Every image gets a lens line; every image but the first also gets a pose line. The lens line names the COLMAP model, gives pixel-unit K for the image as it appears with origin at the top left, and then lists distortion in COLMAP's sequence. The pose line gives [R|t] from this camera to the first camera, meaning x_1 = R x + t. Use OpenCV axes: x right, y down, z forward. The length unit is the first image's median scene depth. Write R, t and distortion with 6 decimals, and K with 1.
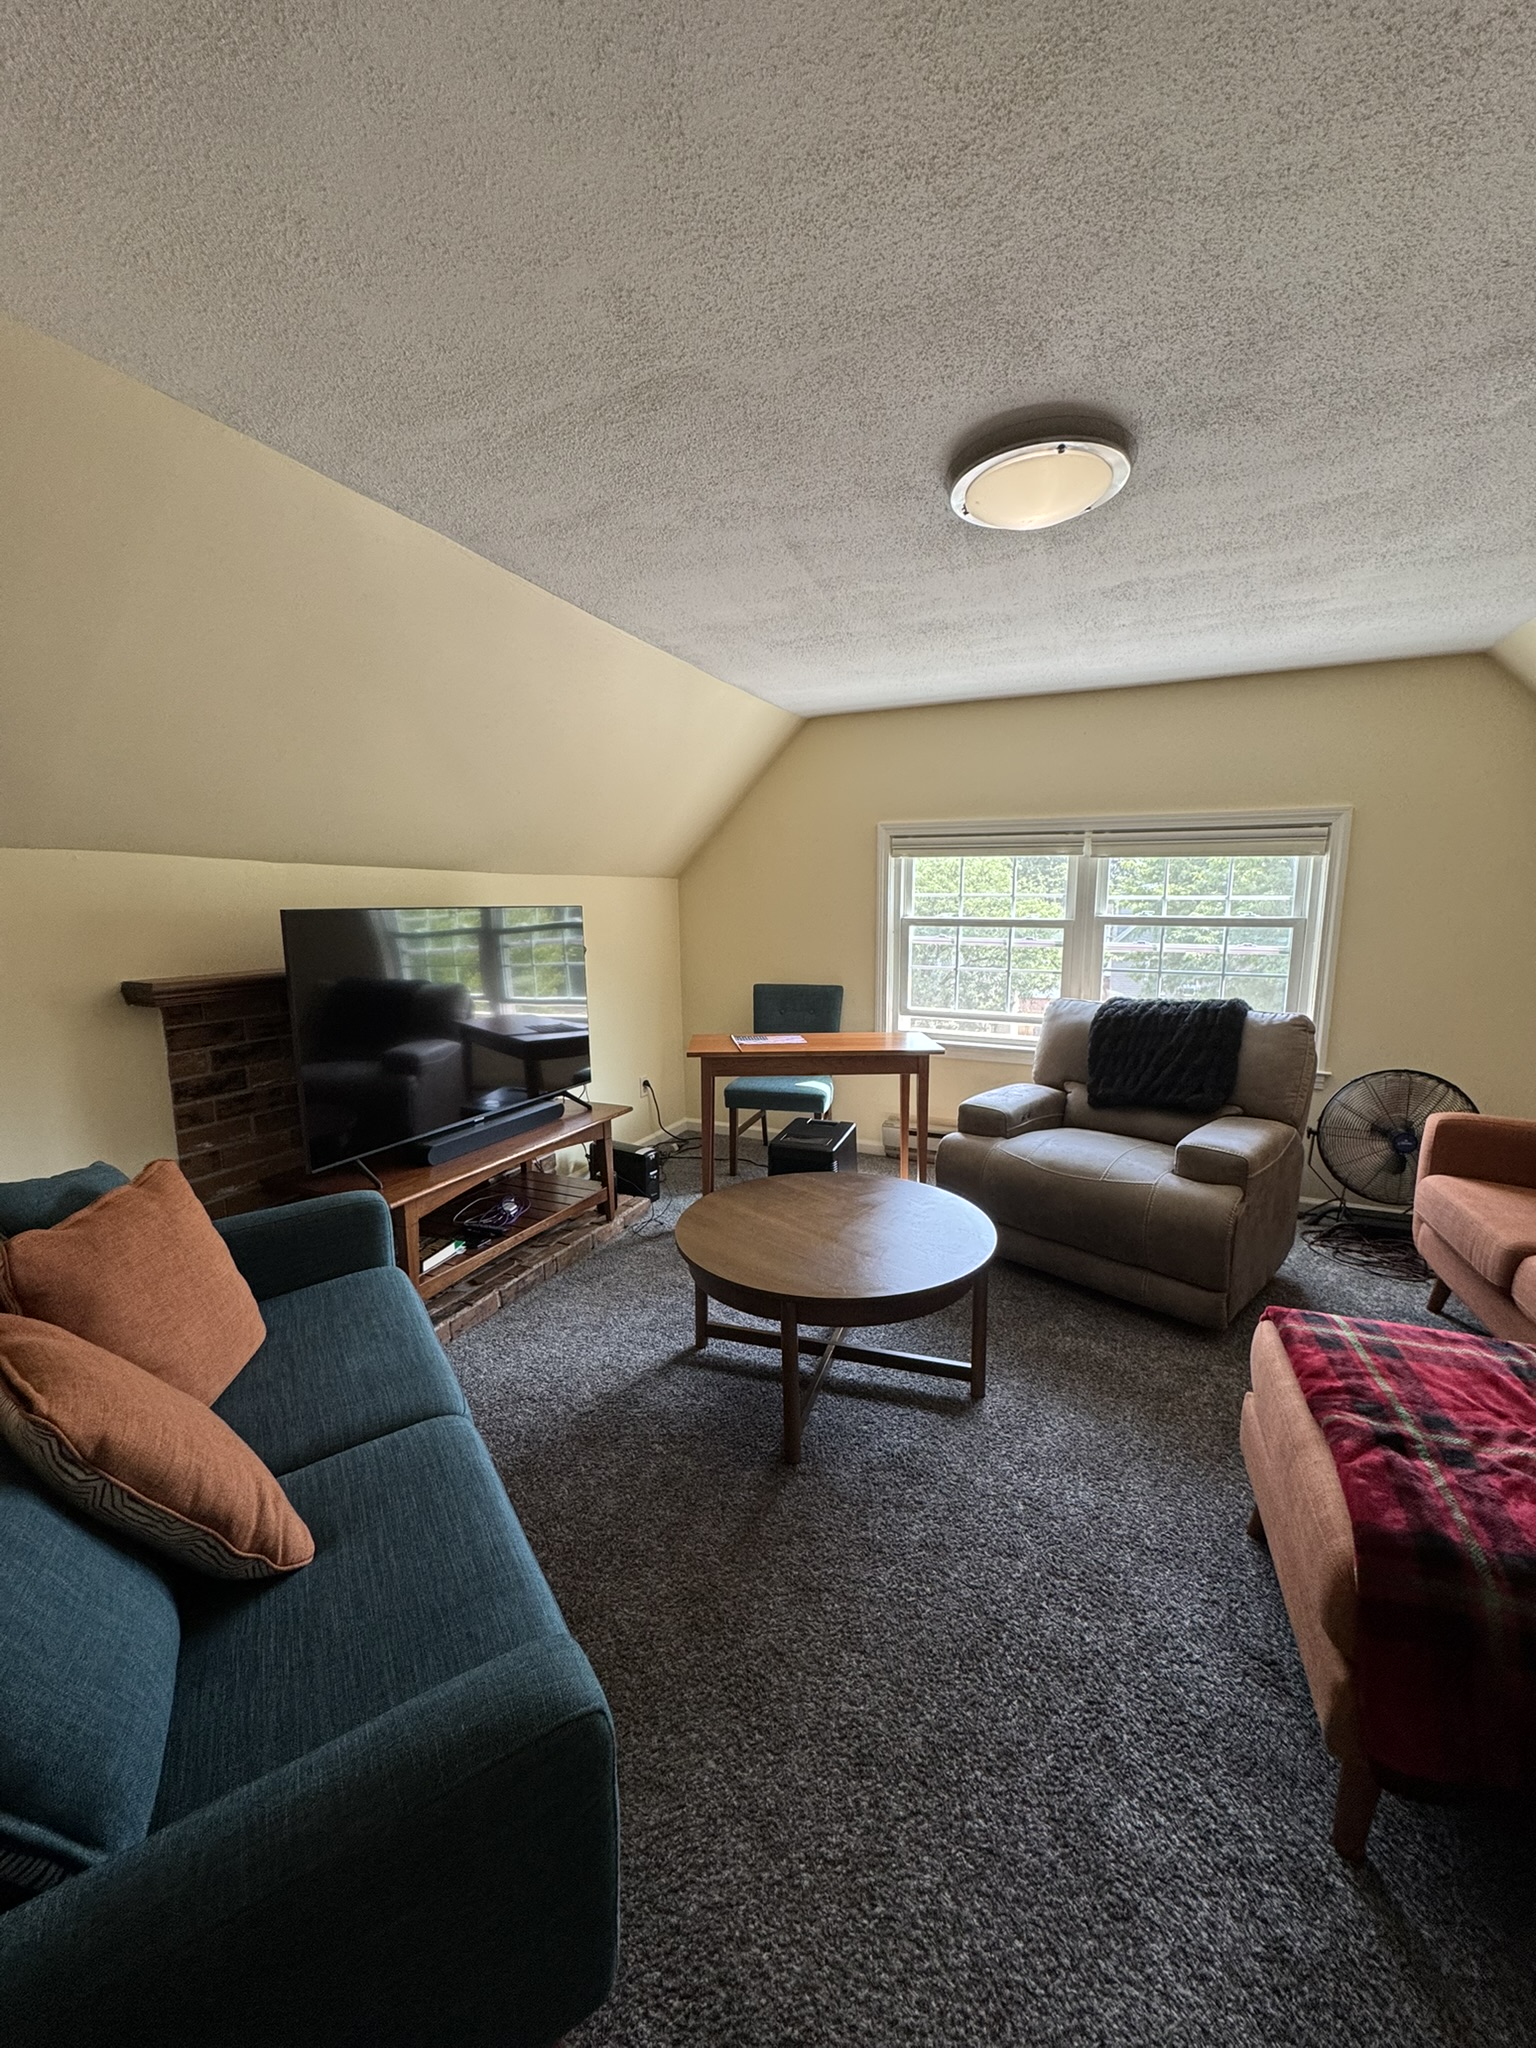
lens RADIAL K [[817.7, 0, 769.7], [0, 817.7, 1023.8], [0, 0, 1]] dist [-0.002823, 0.000532]
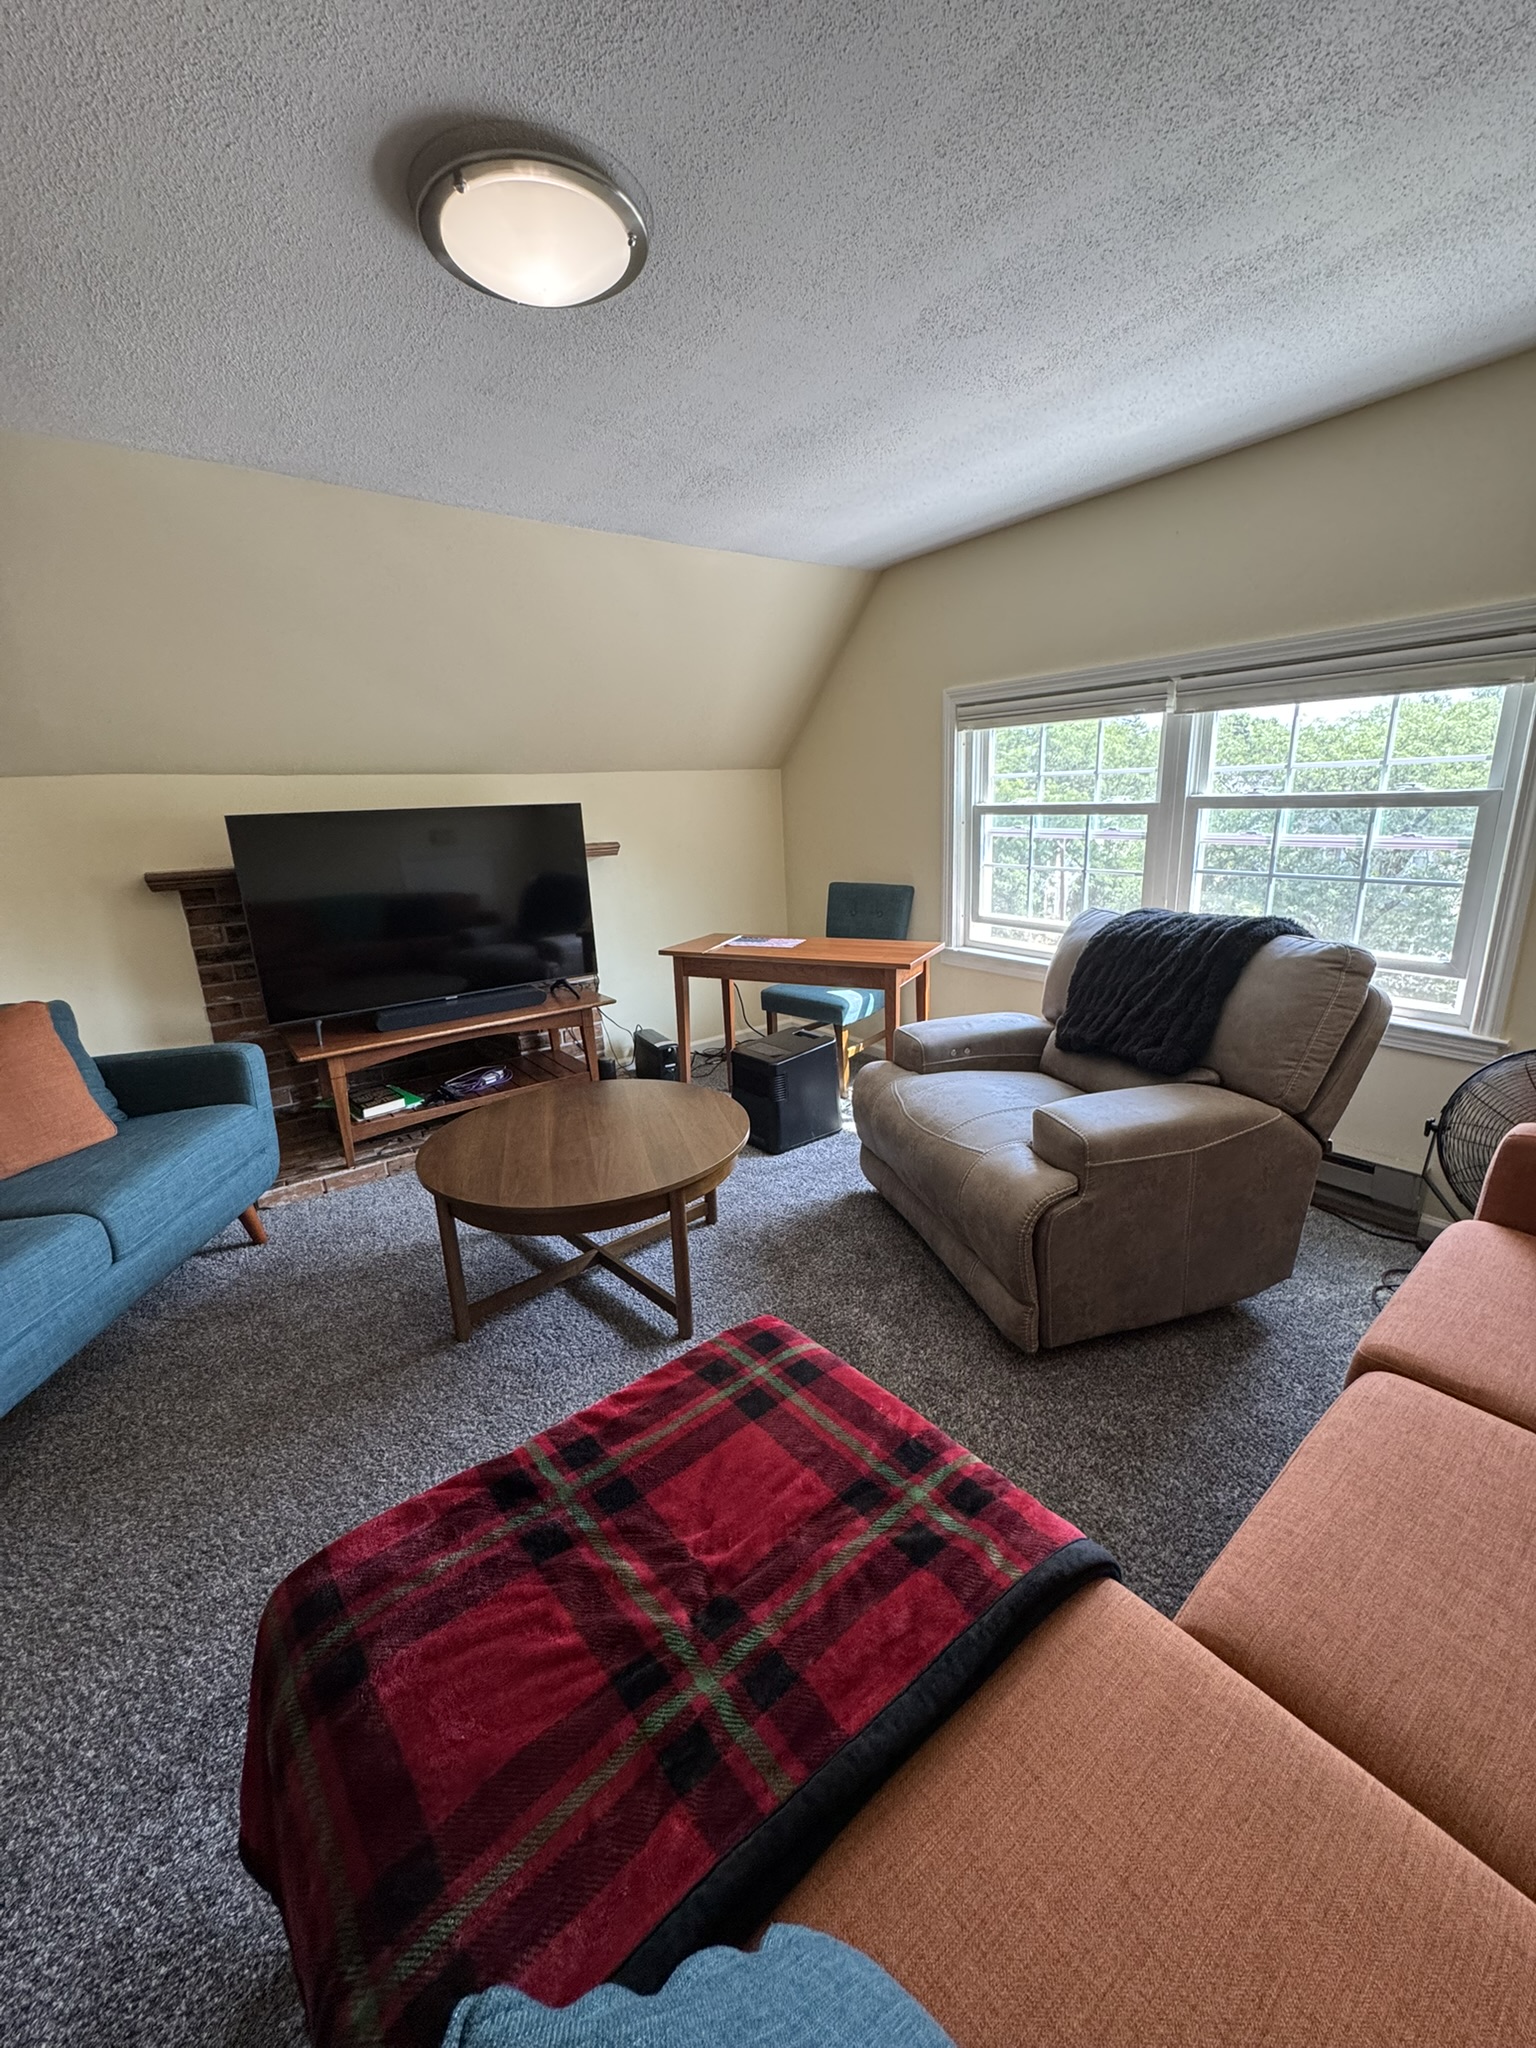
lens RADIAL K [[817.7, 0, 769.7], [0, 817.7, 1023.8], [0, 0, 1]] dist [-0.002823, 0.000532]
pose [[0.876646, 0.099478, -0.470741, 0.615529], [-0.038537, 0.989767, 0.137393, -0.022937], [0.479591, -0.102304, 0.871508, 0.227833]]
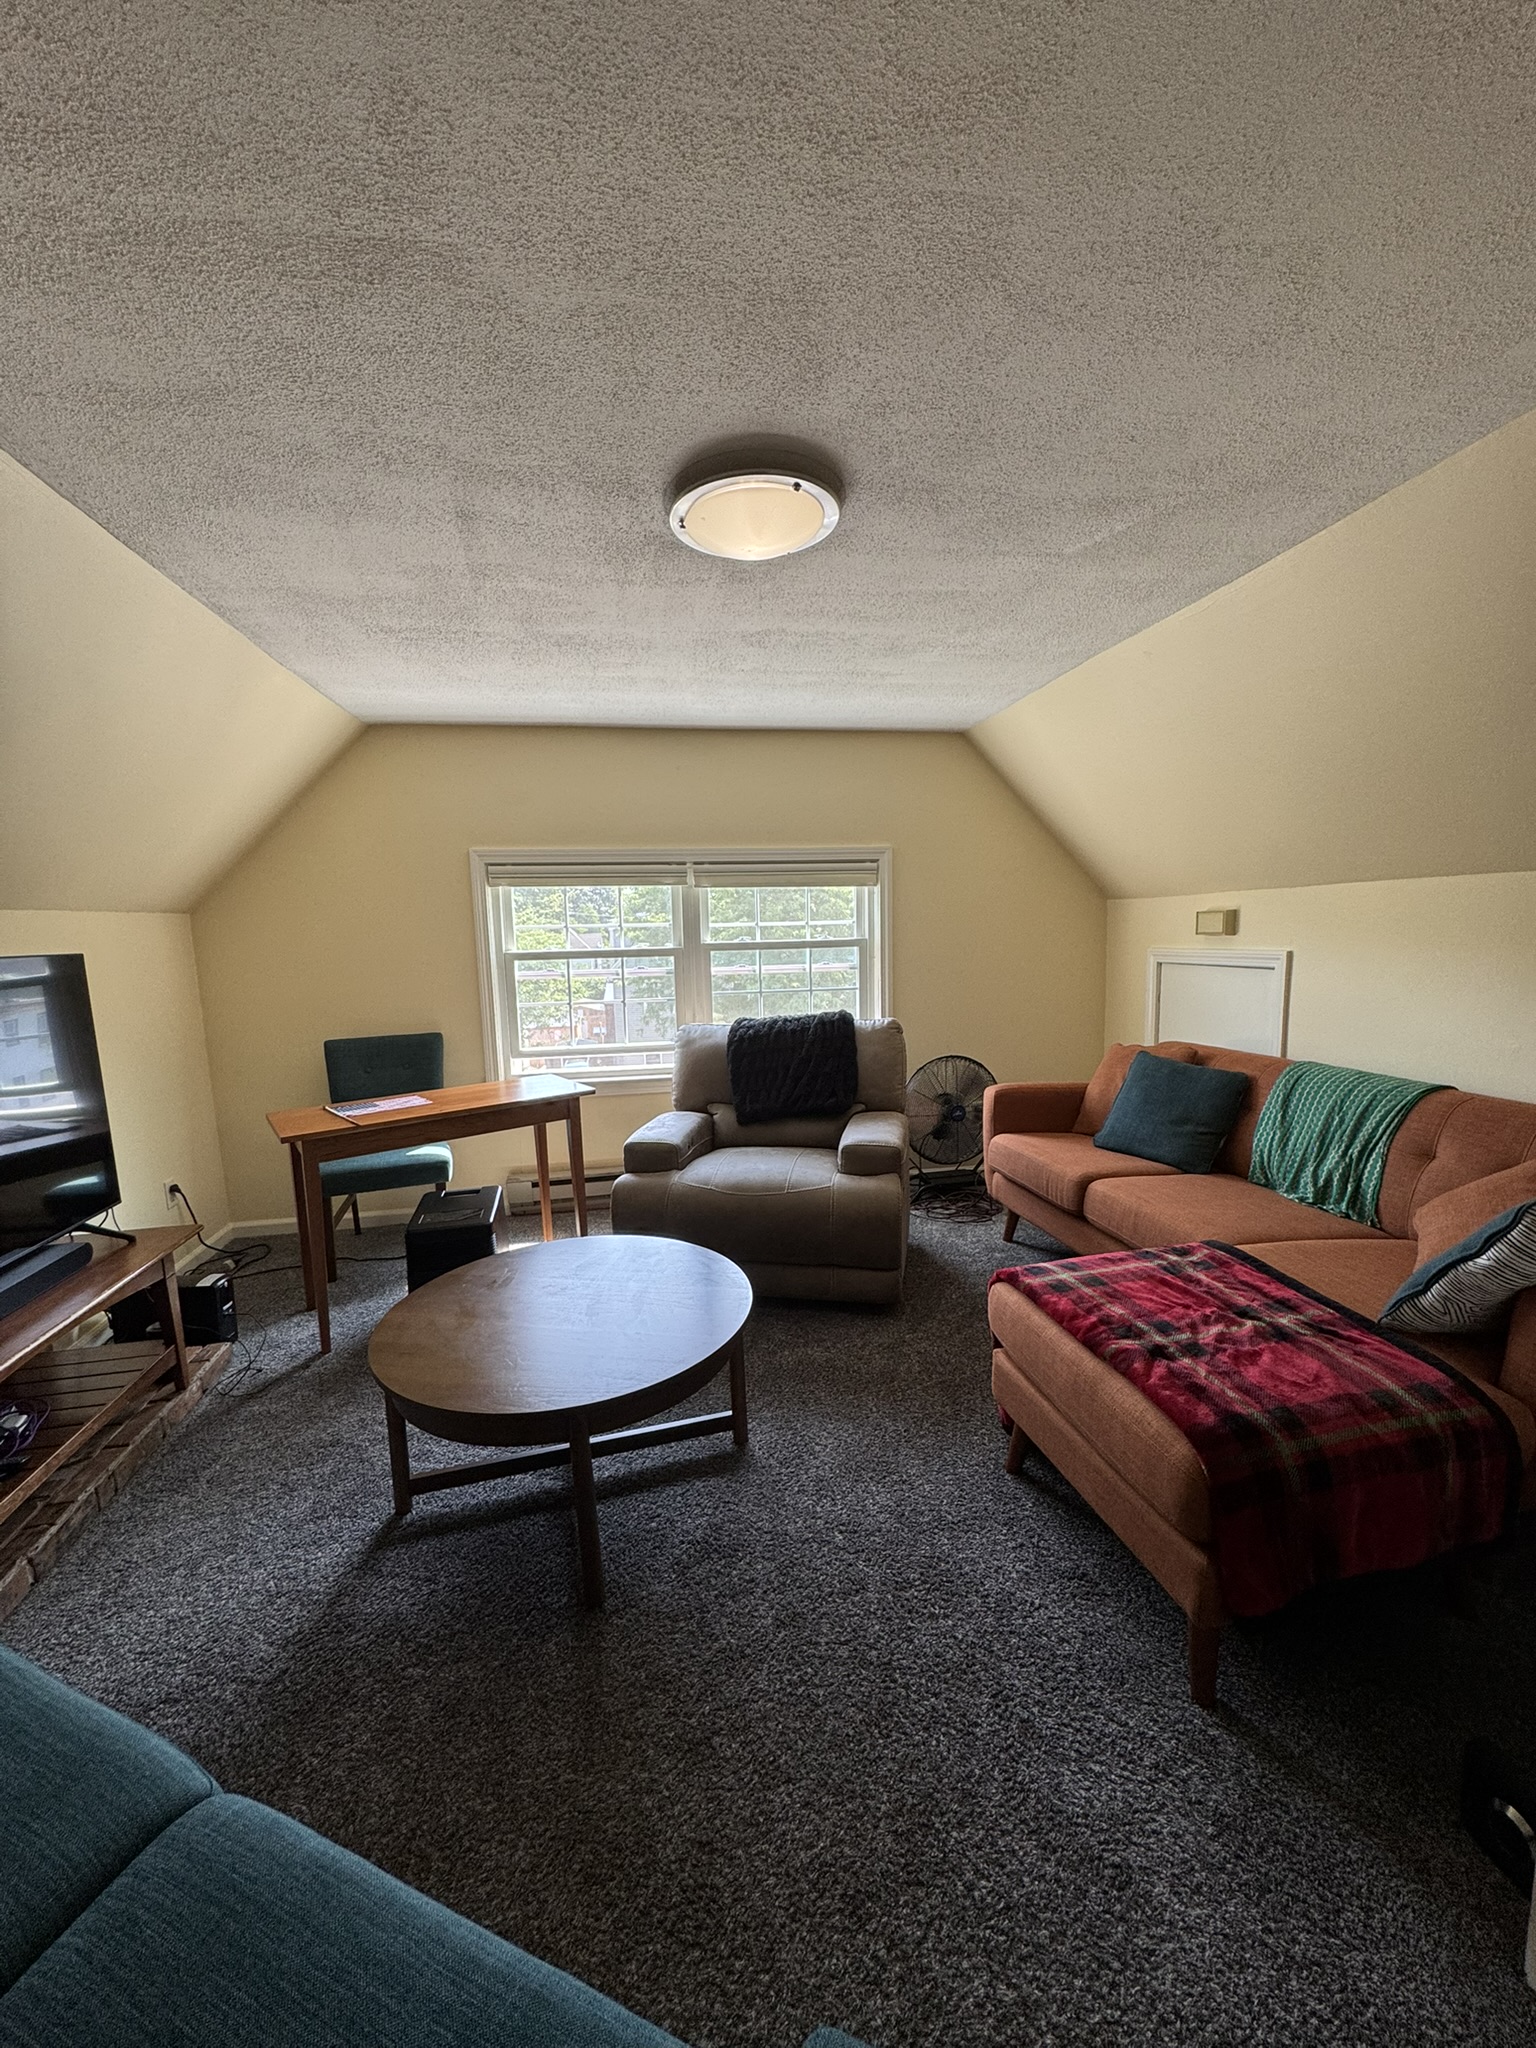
lens RADIAL K [[817.7, 0, 769.7], [0, 817.7, 1023.8], [0, 0, 1]] dist [-0.002823, 0.000532]
pose [[0.823520, -0.089705, 0.560150, -0.177469], [0.110944, 0.993819, -0.003954, -0.021383], [-0.556333, 0.065402, 0.828382, 0.127144]]
